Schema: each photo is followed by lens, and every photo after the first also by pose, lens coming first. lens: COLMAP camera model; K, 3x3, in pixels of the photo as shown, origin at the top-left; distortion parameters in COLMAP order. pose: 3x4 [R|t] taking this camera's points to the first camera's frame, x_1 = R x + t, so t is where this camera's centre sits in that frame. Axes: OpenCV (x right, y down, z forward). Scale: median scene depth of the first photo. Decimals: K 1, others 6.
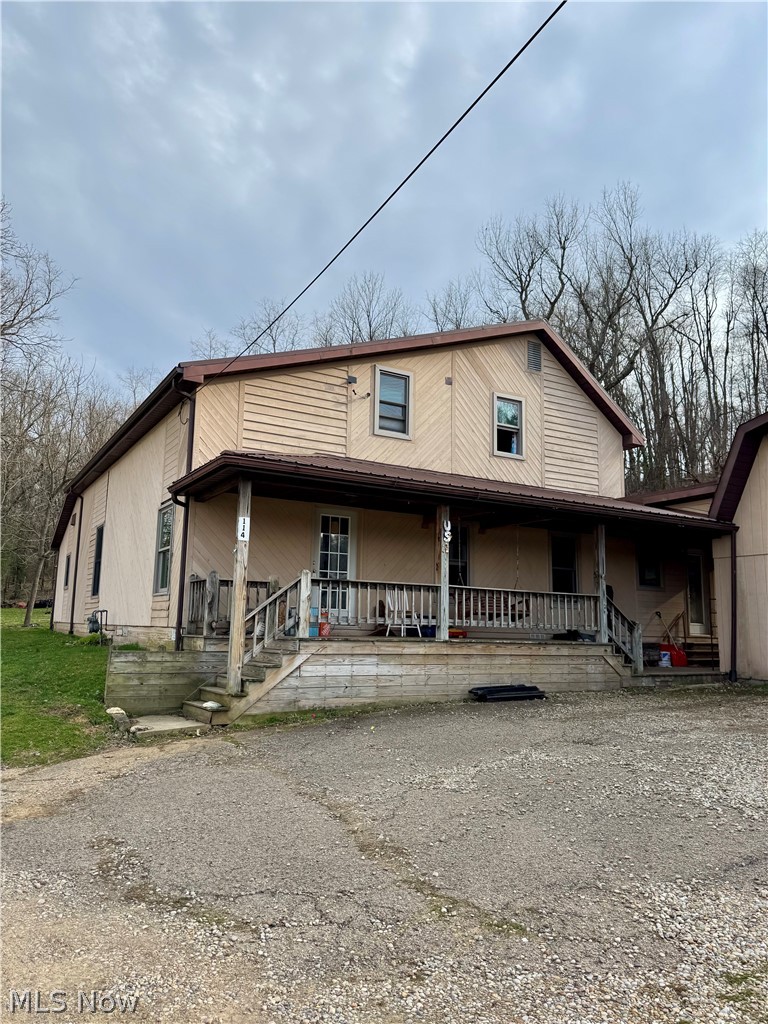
lens RADIAL K [[727.3, 0, 376.5], [0, 727.3, 505.4], [0, 0, 1]] dist [0.065327, -0.059272]
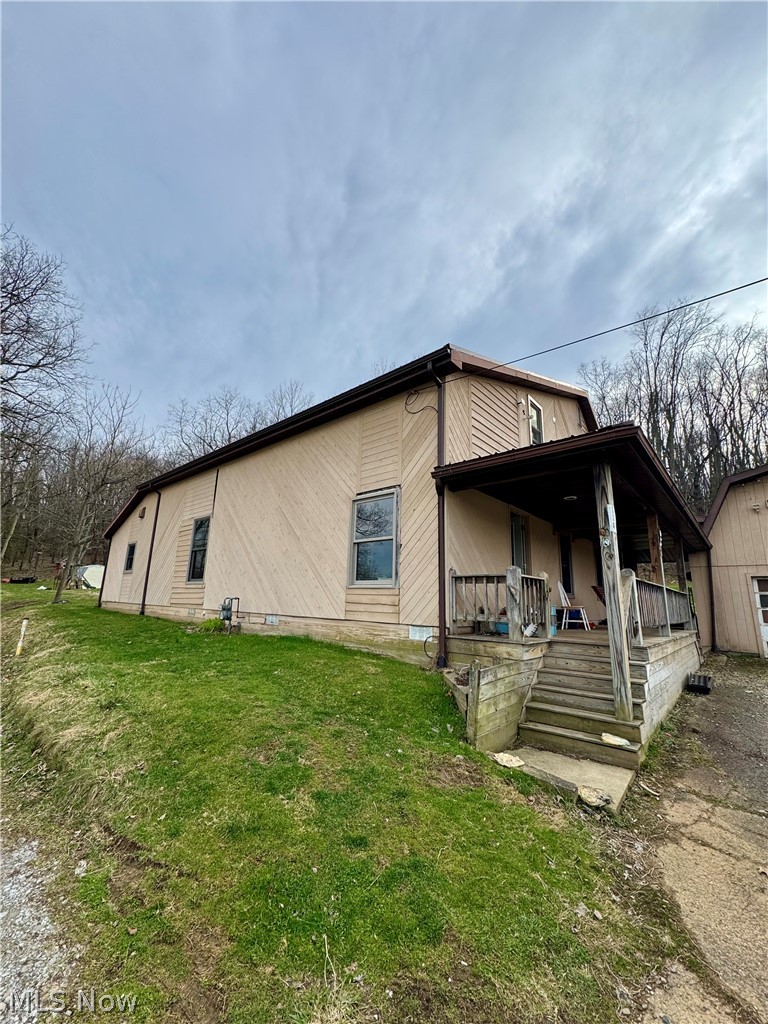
lens RADIAL K [[411.0, 0, 385.8], [0, 411.0, 510.2], [0, 0, 1]] dist [0.000505, 0.000170]
pose [[0.947570, 0.076367, 0.310290, -0.426591], [-0.061727, 0.996479, -0.056745, 0.048205], [-0.313531, 0.034616, 0.948947, 0.456243]]
